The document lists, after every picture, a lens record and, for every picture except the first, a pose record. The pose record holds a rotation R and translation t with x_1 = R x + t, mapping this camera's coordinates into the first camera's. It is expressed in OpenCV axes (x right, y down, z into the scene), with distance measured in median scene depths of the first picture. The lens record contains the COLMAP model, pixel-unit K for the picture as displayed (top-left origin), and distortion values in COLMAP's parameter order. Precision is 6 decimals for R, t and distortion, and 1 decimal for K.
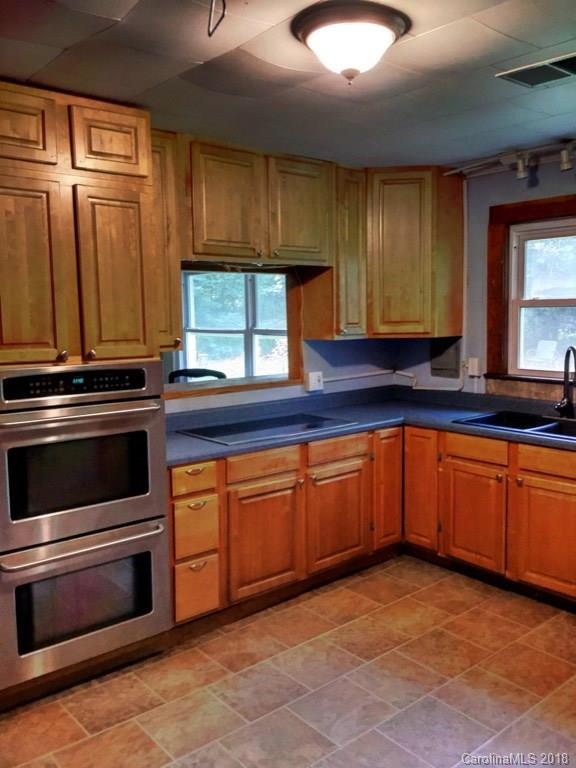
lens RADIAL K [[652.4, 0, 291.1], [0, 652.4, 381.5], [0, 0, 1]] dist [0.086089, -0.115833]
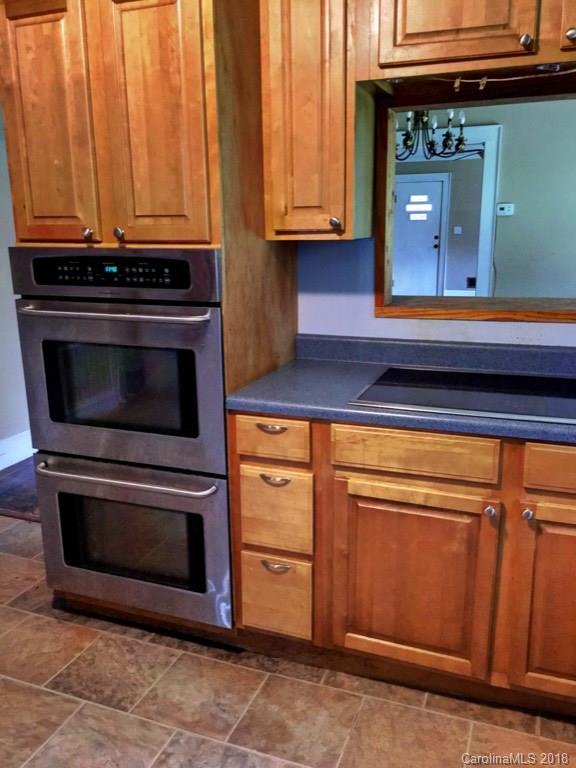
lens RADIAL K [[652.4, 0, 291.1], [0, 652.4, 381.5], [0, 0, 1]] dist [0.086089, -0.115833]
pose [[0.486654, 0.212742, -0.847295, 0.374029], [-0.084680, 0.976815, 0.196625, -0.034160], [0.869481, -0.023940, 0.493386, 0.657571]]
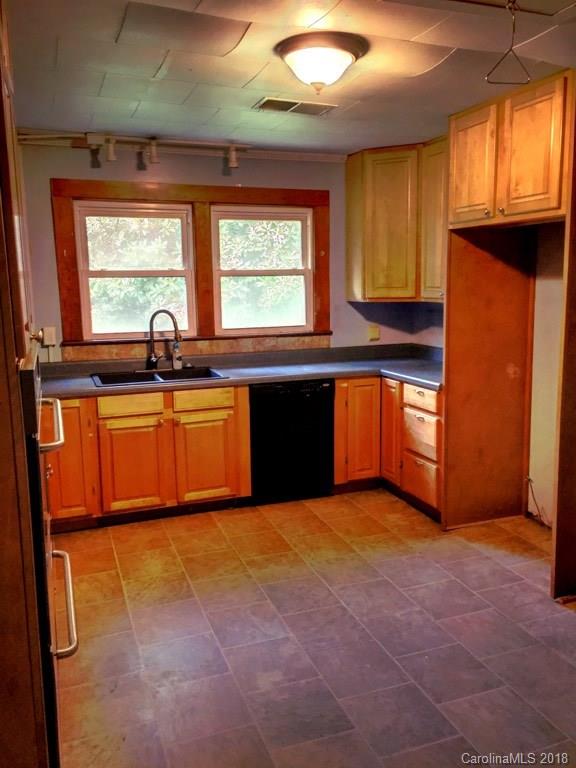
lens RADIAL K [[652.4, 0, 291.1], [0, 652.4, 381.5], [0, 0, 1]] dist [0.086089, -0.115833]
pose [[0.342986, -0.144573, 0.928148, -0.728176], [0.110793, 0.987414, 0.112862, -0.036430], [-0.932784, 0.064123, 0.354687, 0.396830]]
